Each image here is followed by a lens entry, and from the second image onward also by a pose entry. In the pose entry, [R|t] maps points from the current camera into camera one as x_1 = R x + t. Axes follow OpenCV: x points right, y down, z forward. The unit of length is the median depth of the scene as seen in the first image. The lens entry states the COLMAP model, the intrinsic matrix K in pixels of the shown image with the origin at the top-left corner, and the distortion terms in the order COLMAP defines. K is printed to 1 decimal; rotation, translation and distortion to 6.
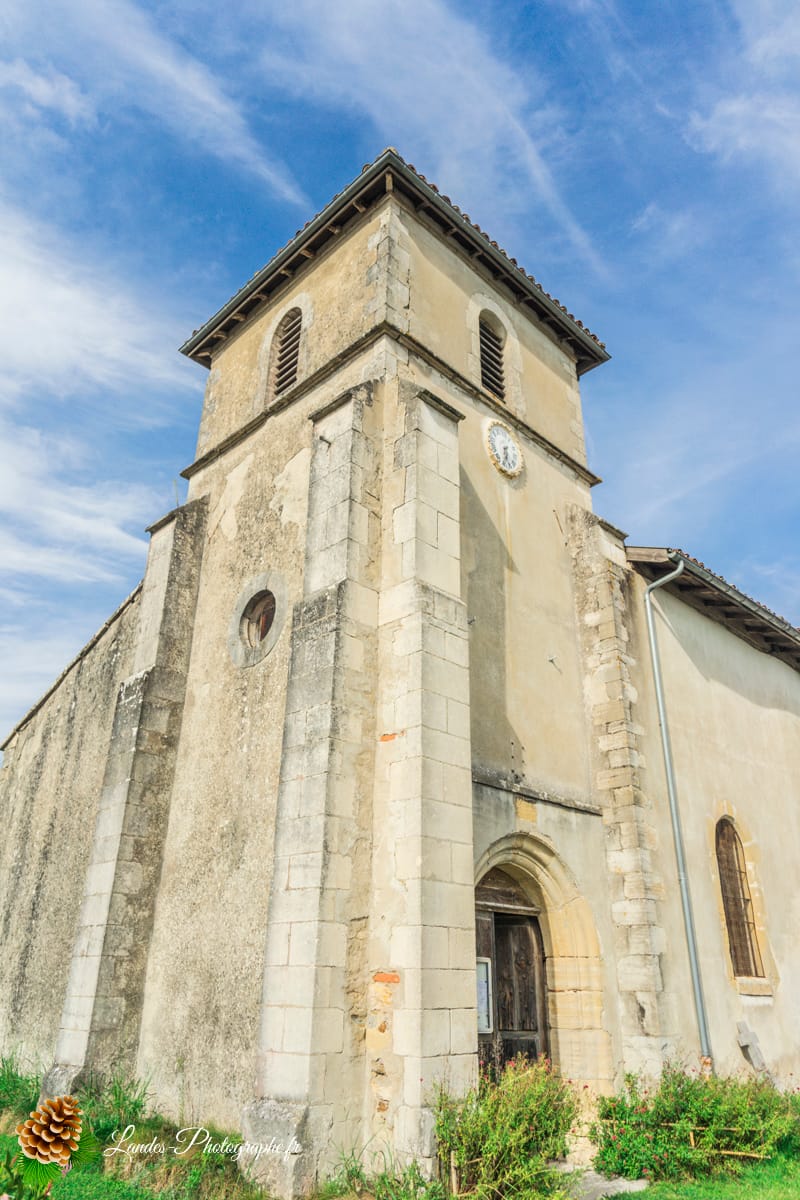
lens RADIAL K [[814.0, 0, 400.0], [0, 814.0, 600.0], [0, 0, 1]] dist [0.003065, 0.004293]
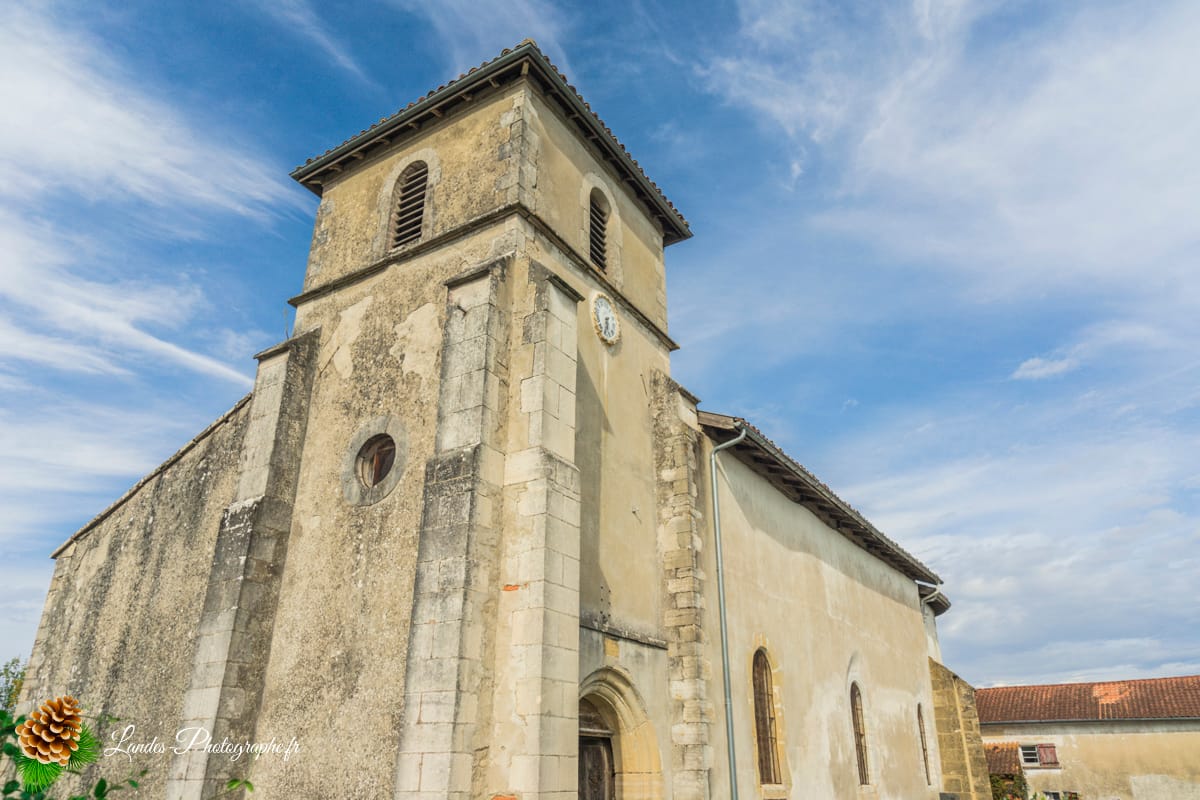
lens RADIAL K [[814.0, 0, 601.9], [0, 814.0, 397.0], [0, 0, 1]] dist [0.003065, 0.004293]
pose [[0.973208, 0.083298, 0.214306, -0.115565], [-0.083958, 0.996451, -0.006039, -0.075069], [-0.214048, -0.012115, 0.976748, -0.105329]]
